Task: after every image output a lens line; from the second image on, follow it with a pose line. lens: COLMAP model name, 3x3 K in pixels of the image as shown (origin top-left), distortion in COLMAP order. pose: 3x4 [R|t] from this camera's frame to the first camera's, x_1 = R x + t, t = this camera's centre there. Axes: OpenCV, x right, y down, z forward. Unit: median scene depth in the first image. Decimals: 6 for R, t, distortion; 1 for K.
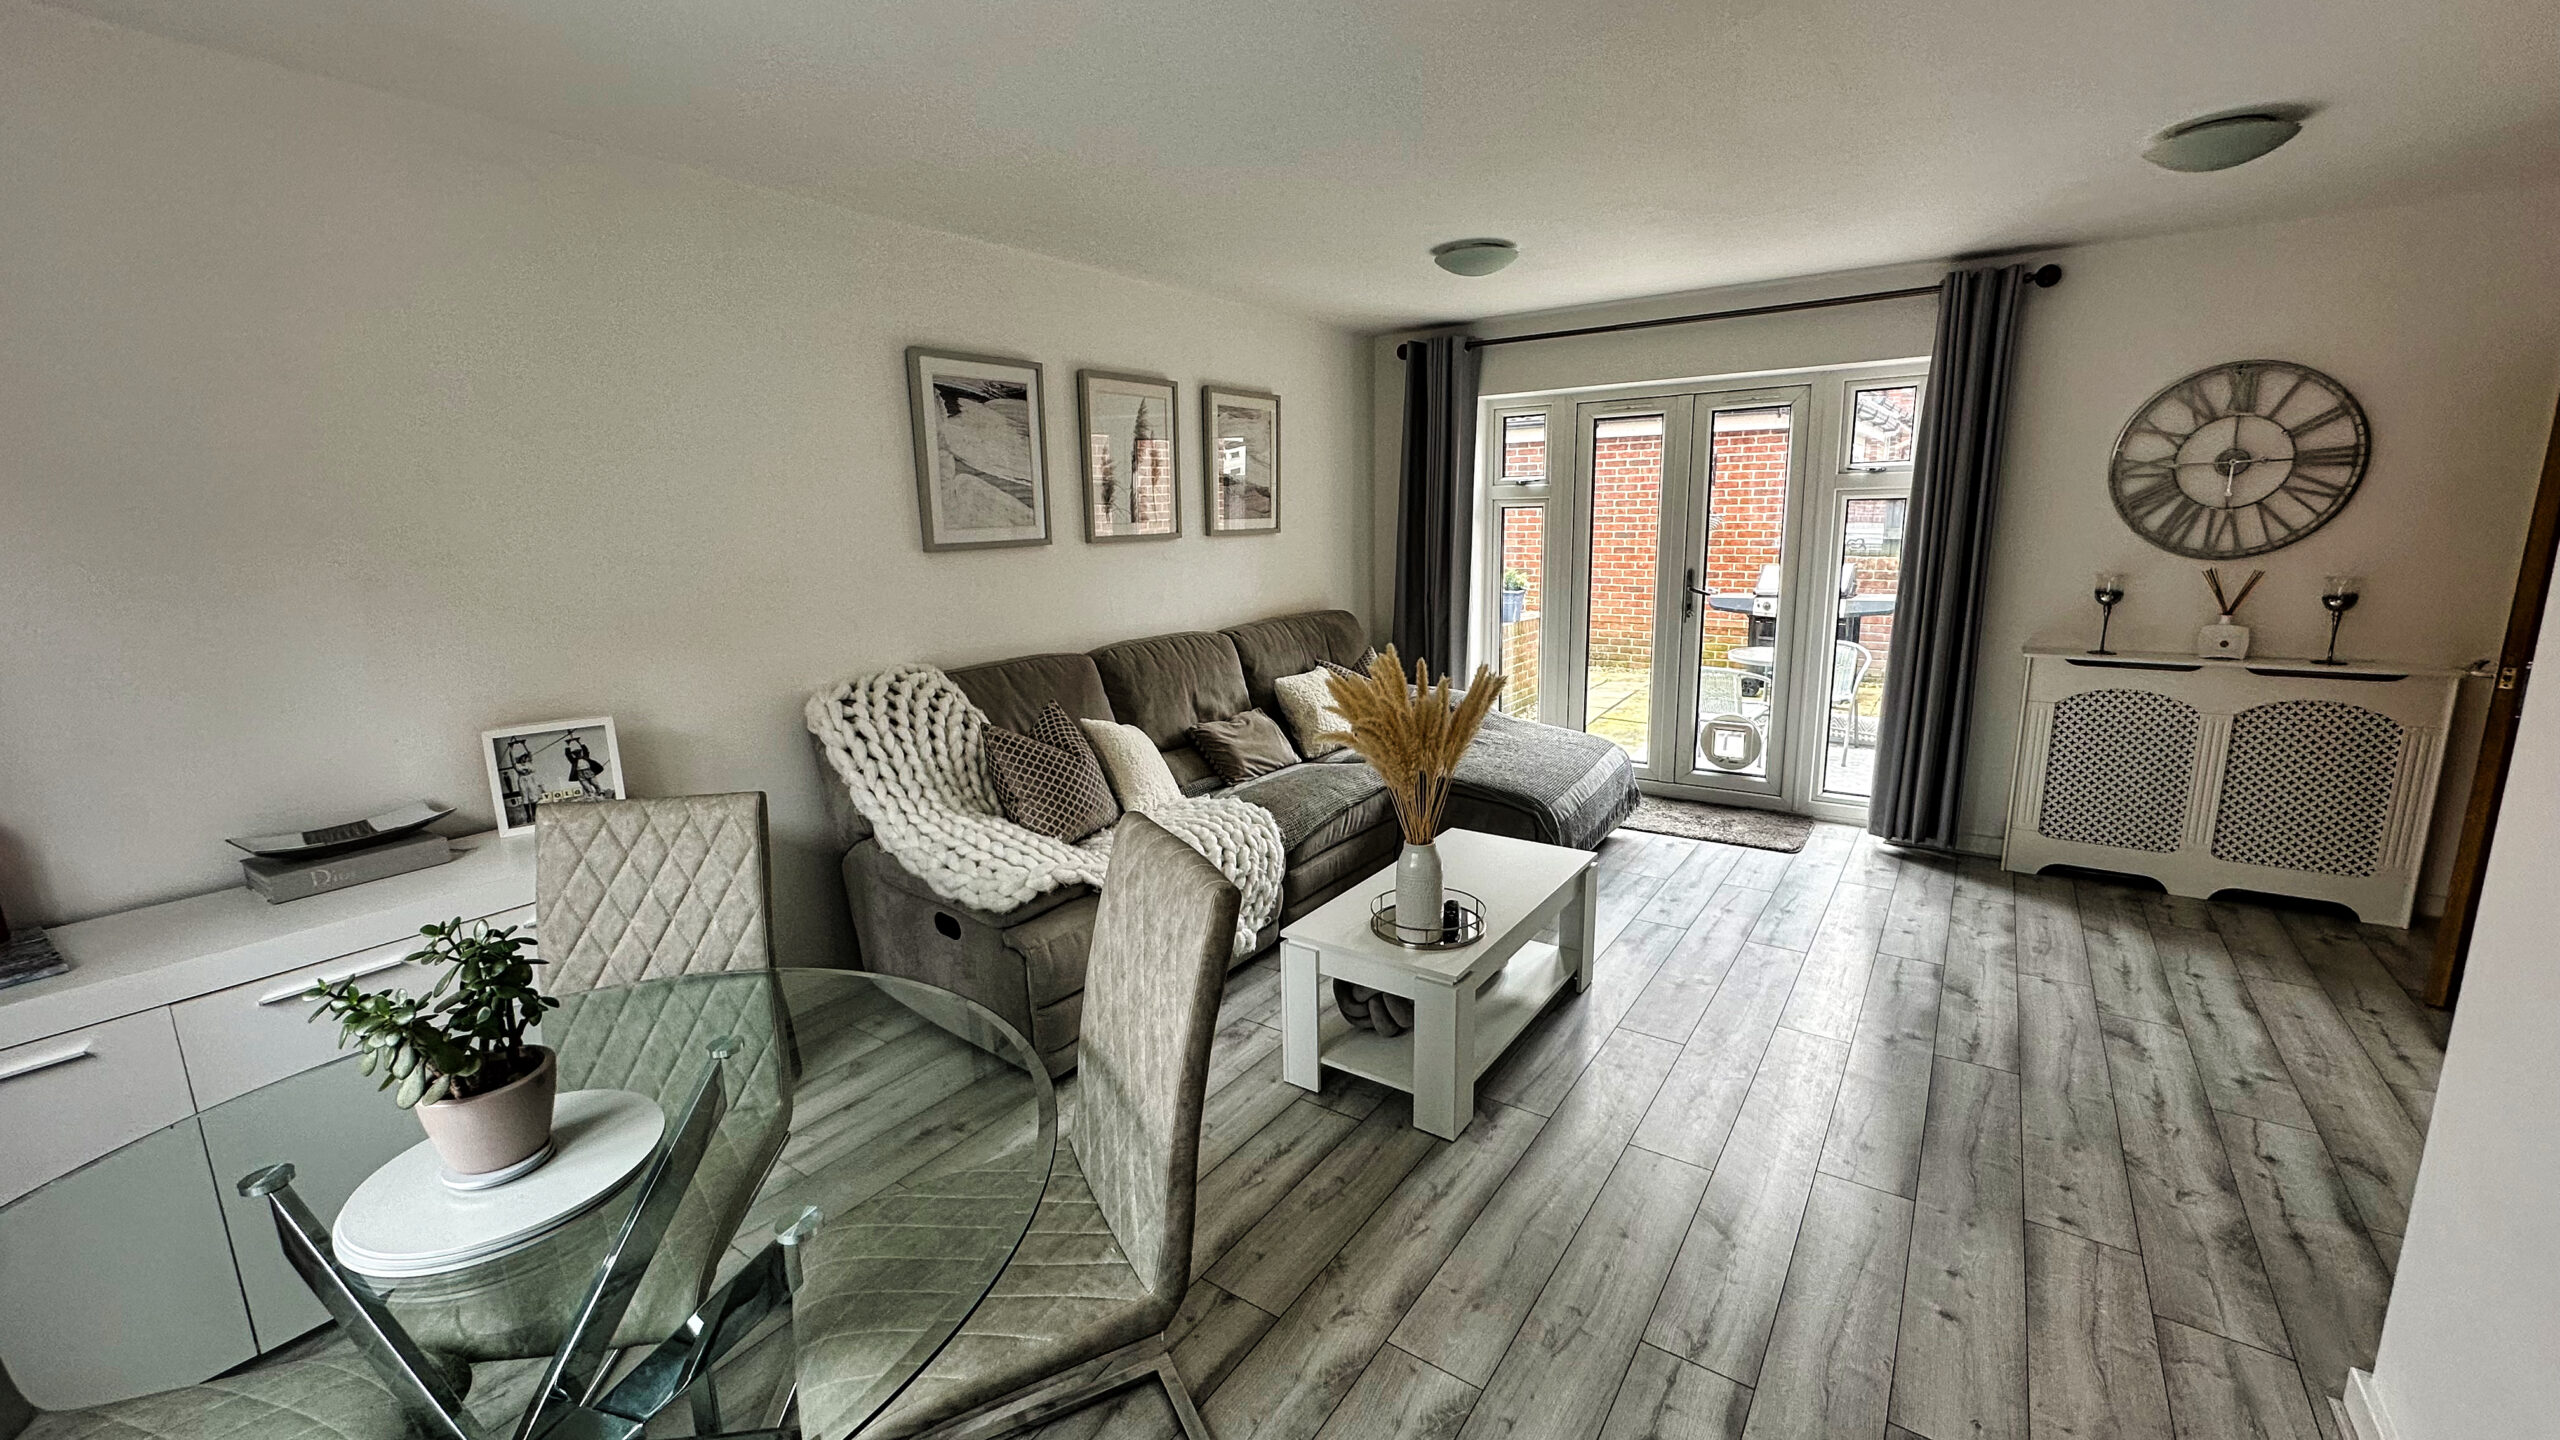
lens RADIAL K [[1024.2, 0, 1273.6], [0, 1024.2, 717.4], [0, 0, 1]] dist [-0.009788, -0.000110]
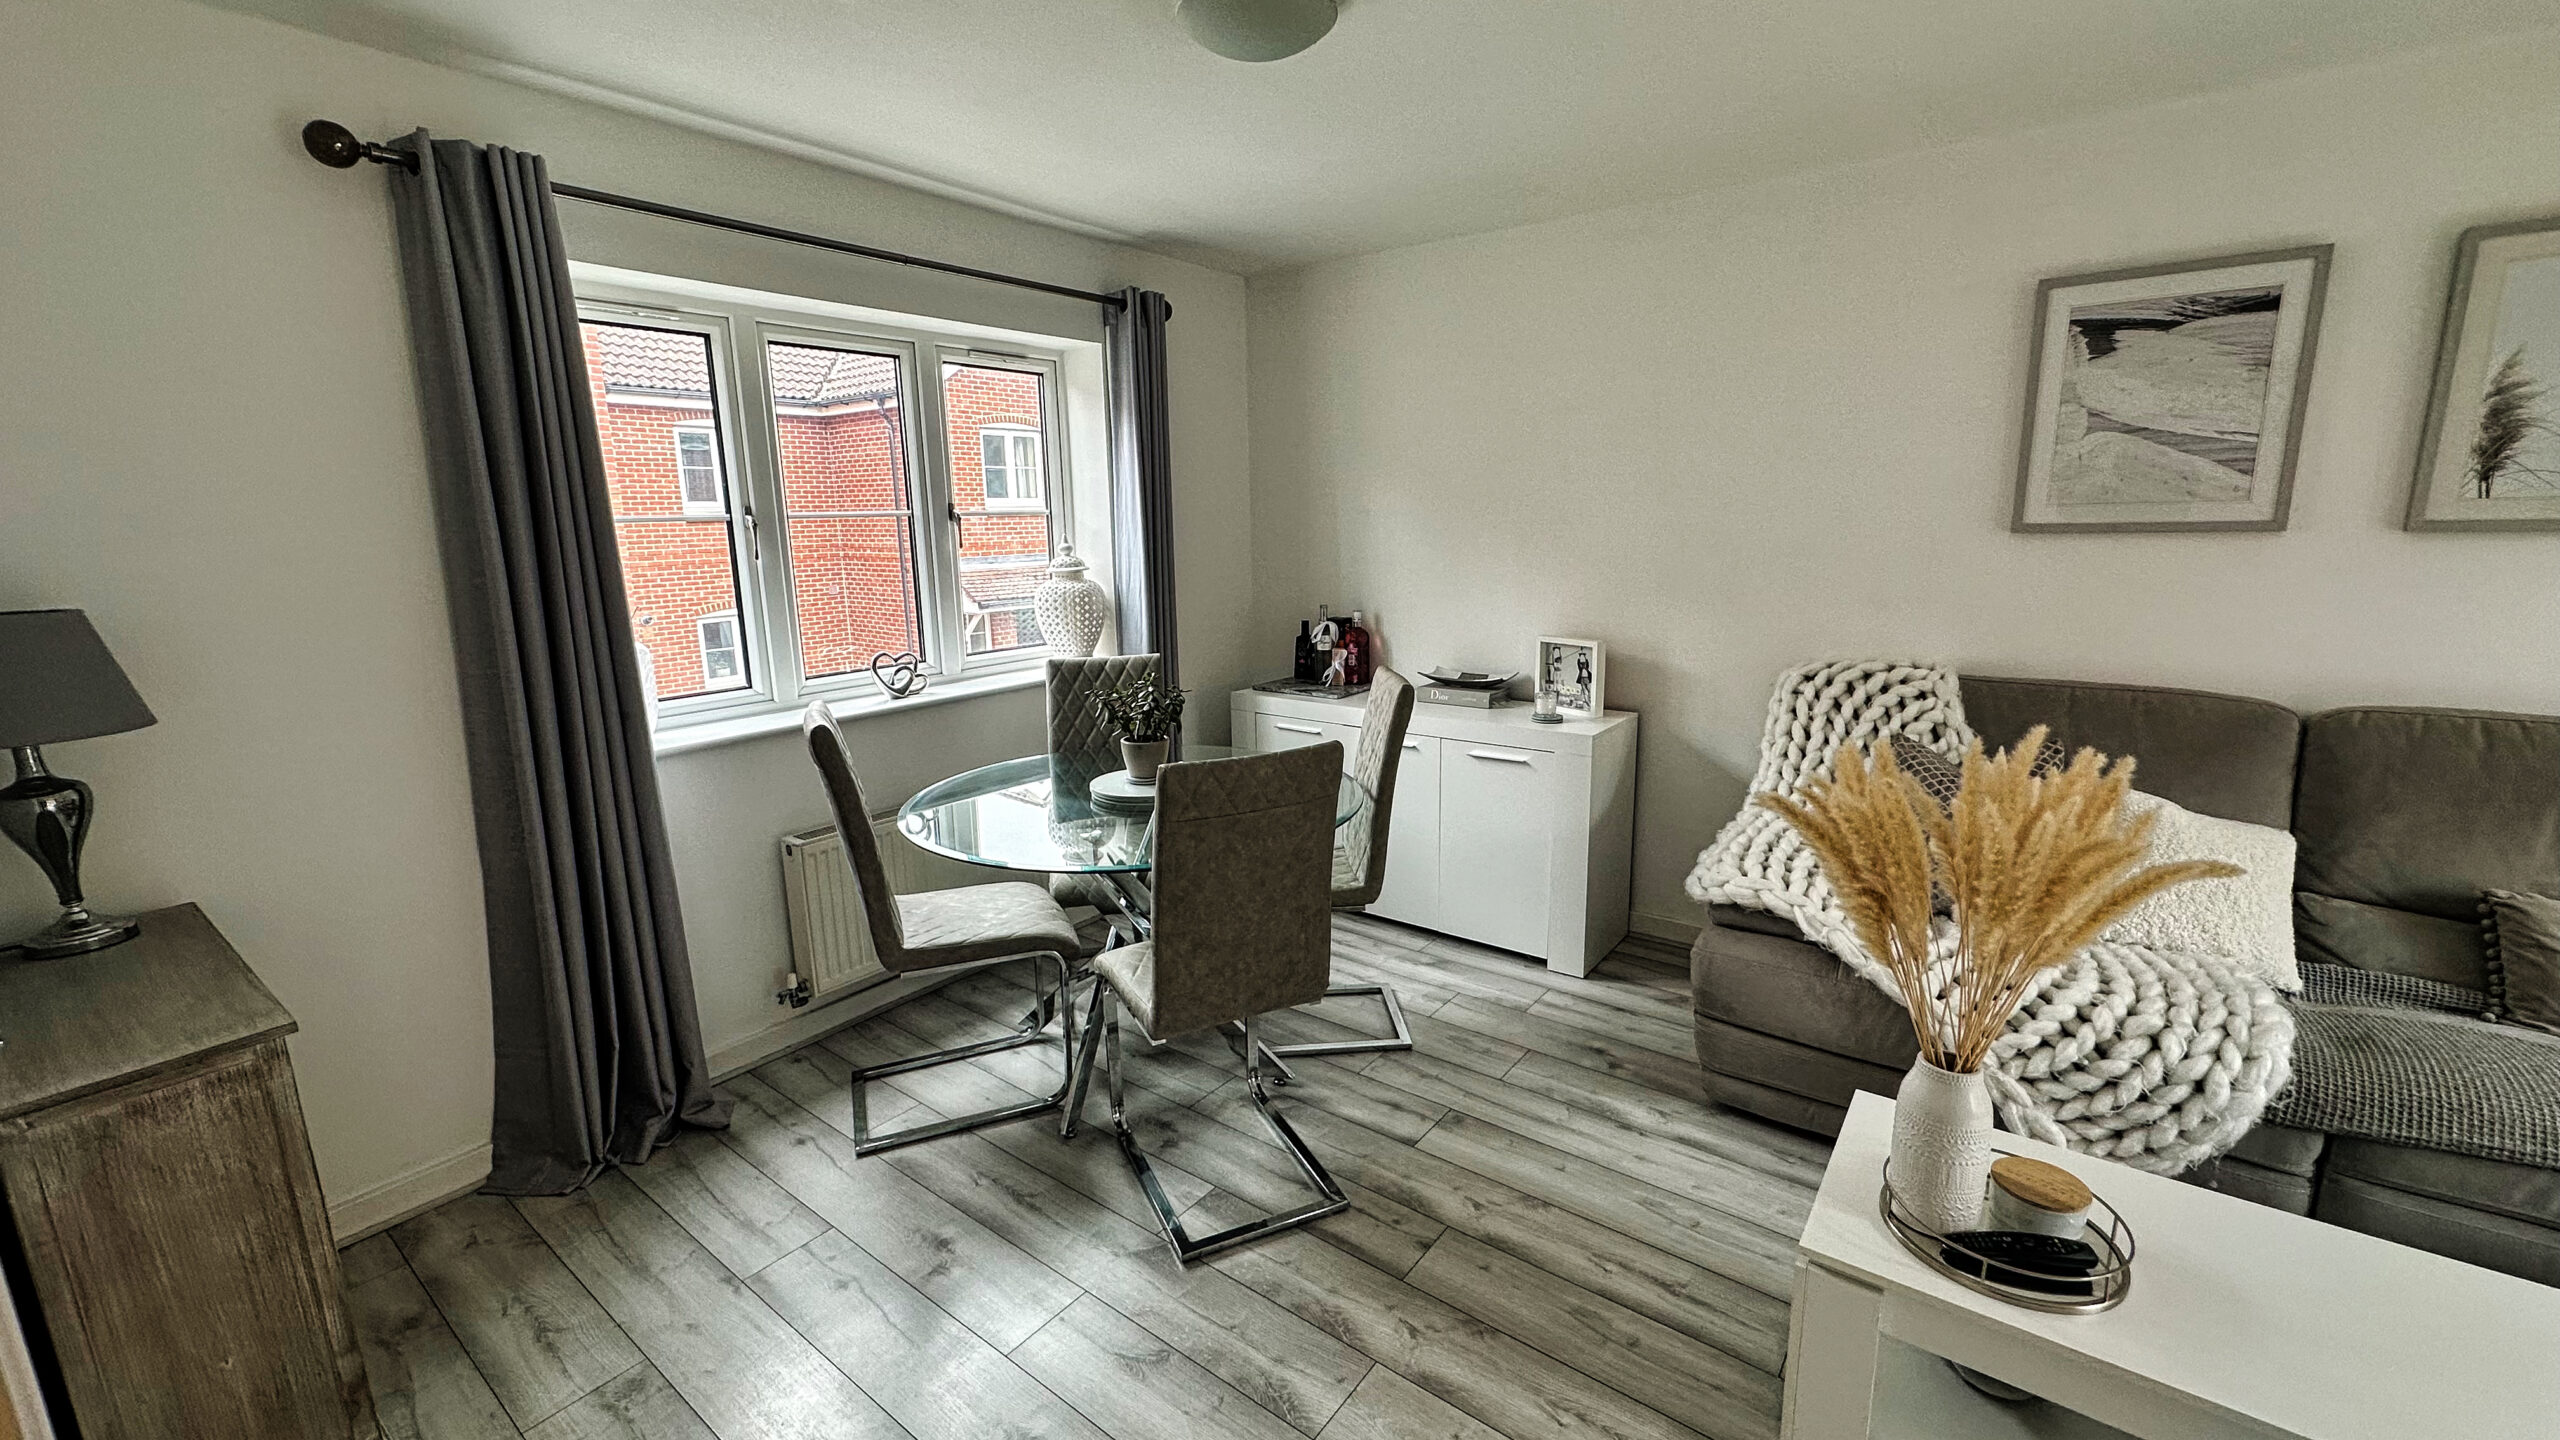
lens RADIAL K [[1024.2, 0, 1273.6], [0, 1024.2, 717.4], [0, 0, 1]] dist [-0.009788, -0.000110]
pose [[-0.054542, 0.217319, -0.974576, 0.509445], [-0.177123, 0.958444, 0.223634, -0.094870], [0.982676, 0.184817, -0.013783, 0.443256]]
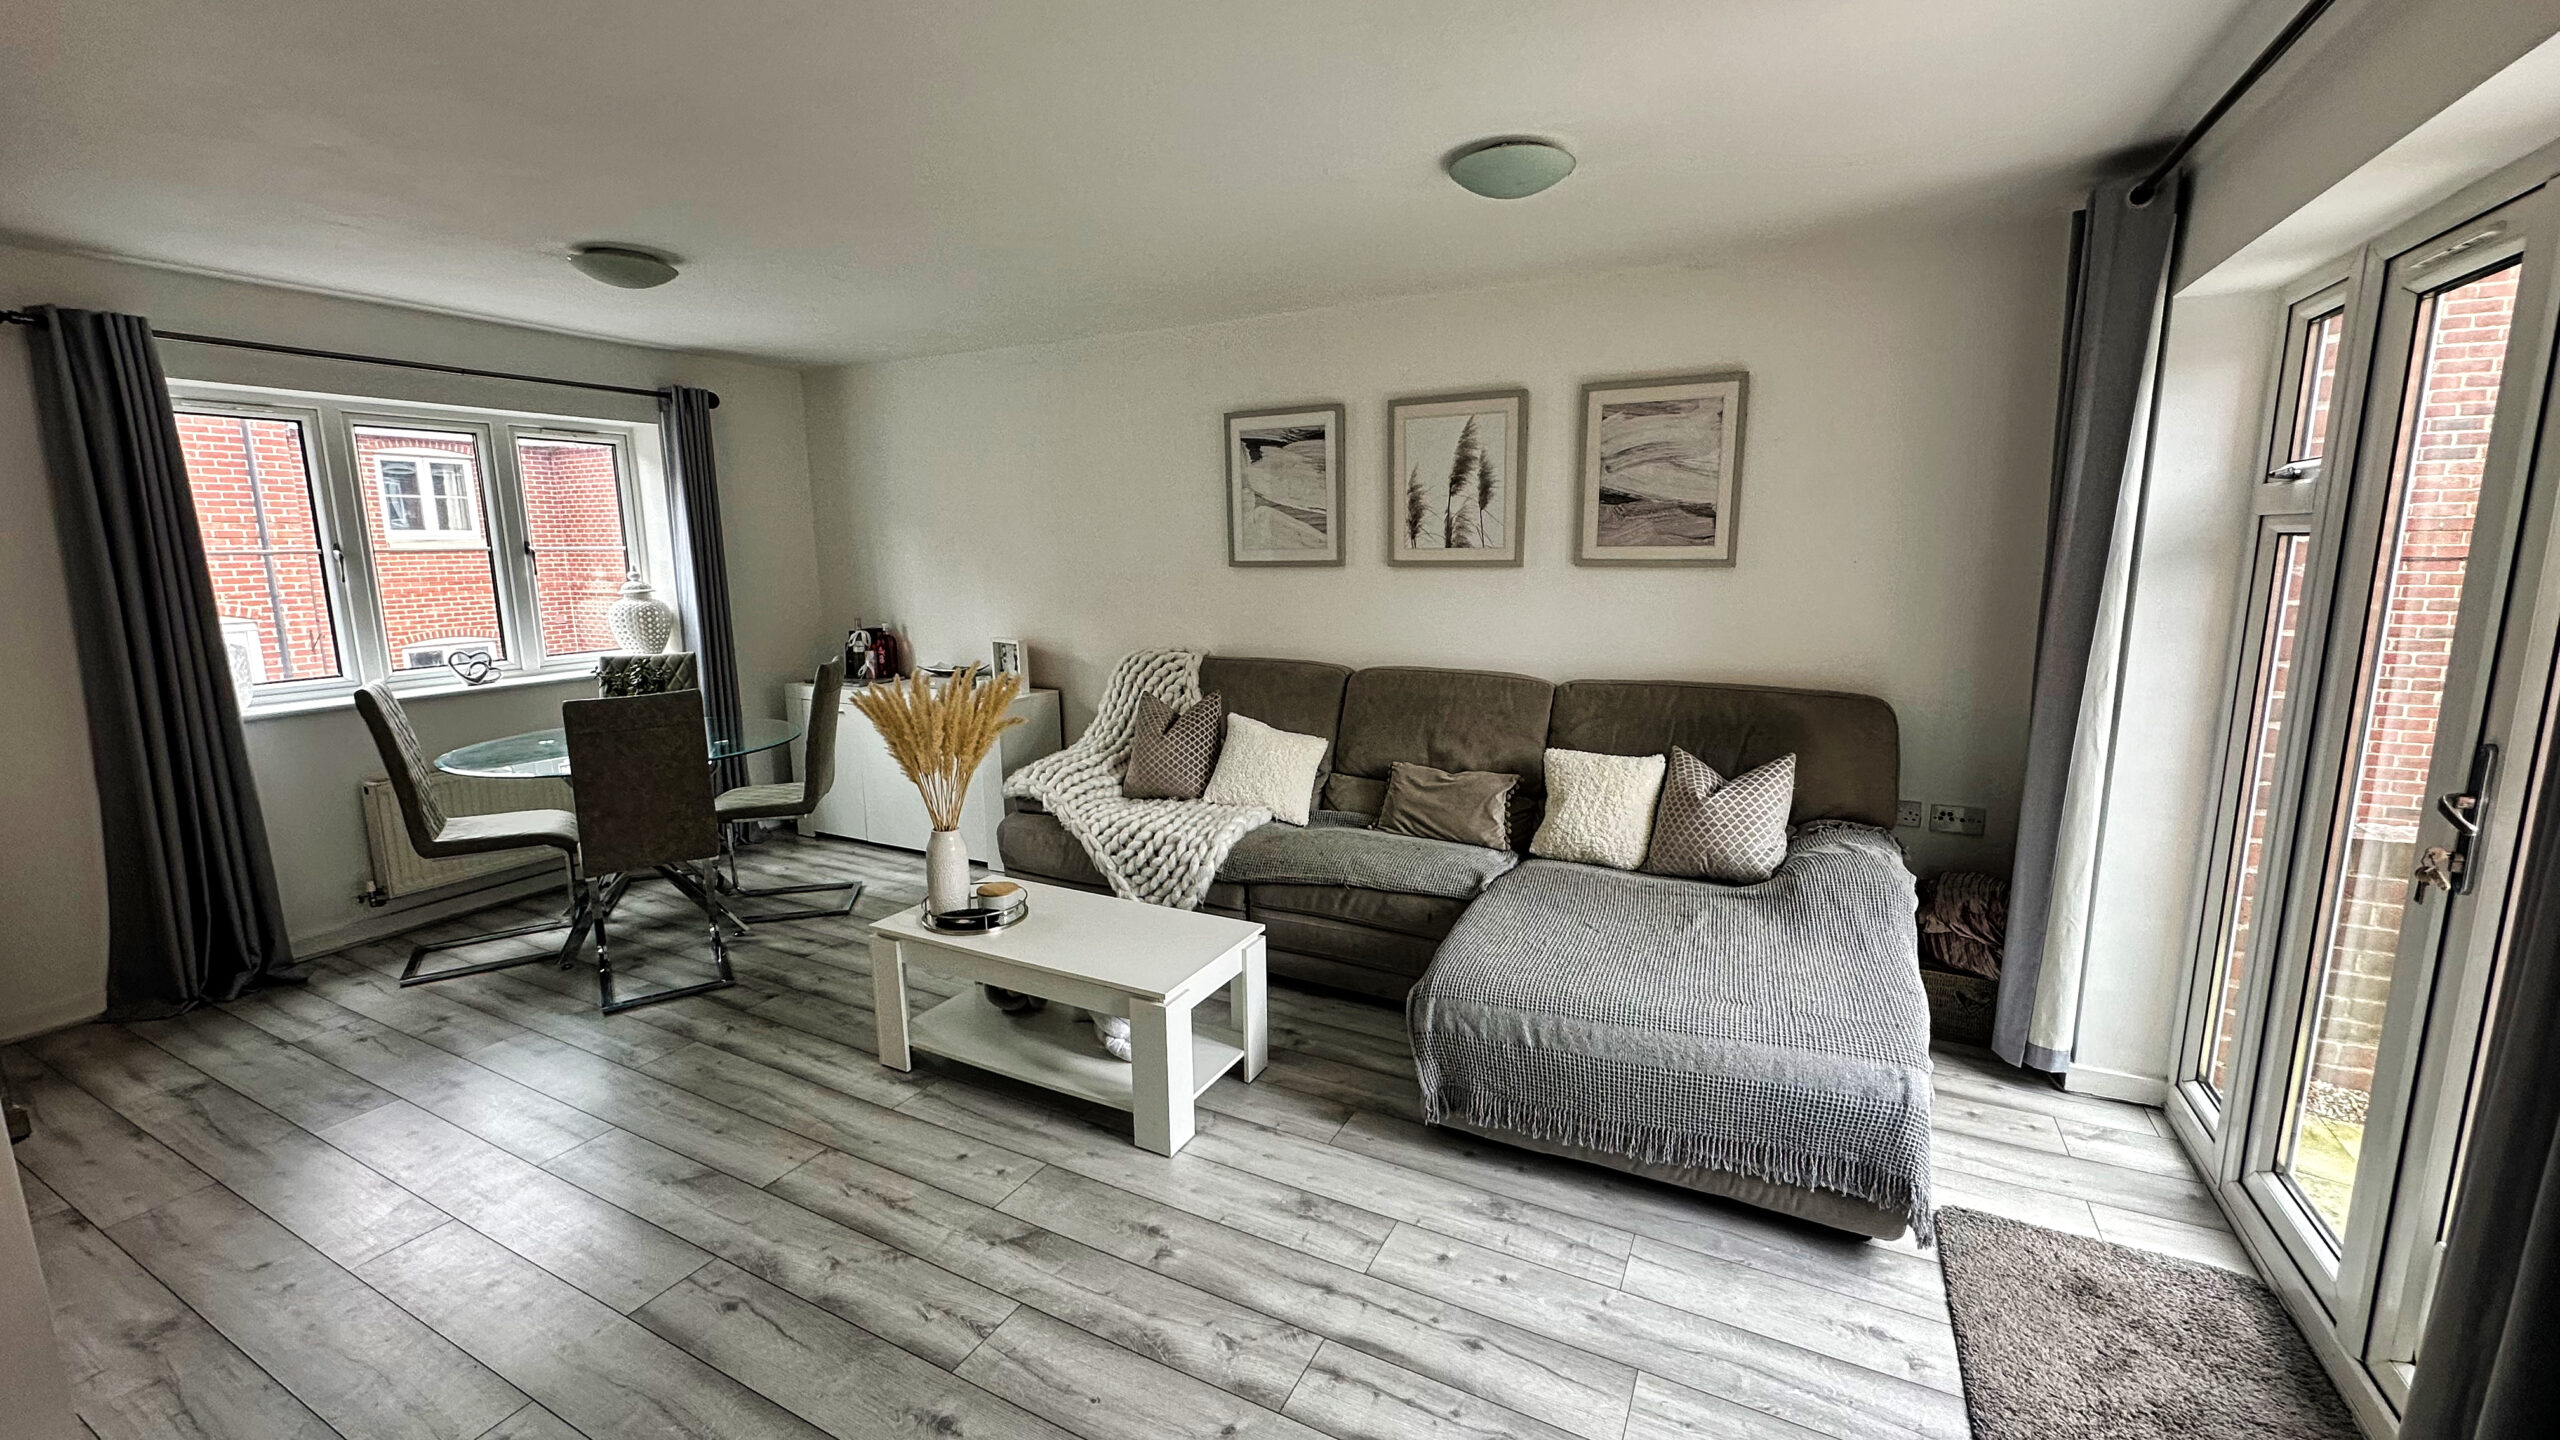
lens RADIAL K [[1017.7, 0, 1290.1], [0, 1017.7, 718.0], [0, 0, 1]] dist [-0.010760, 0.000059]
pose [[0.128845, 0.188402, -0.973603, 0.960375], [-0.189162, 0.968429, 0.162368, -0.195182], [0.973456, 0.163248, 0.160416, 0.872649]]
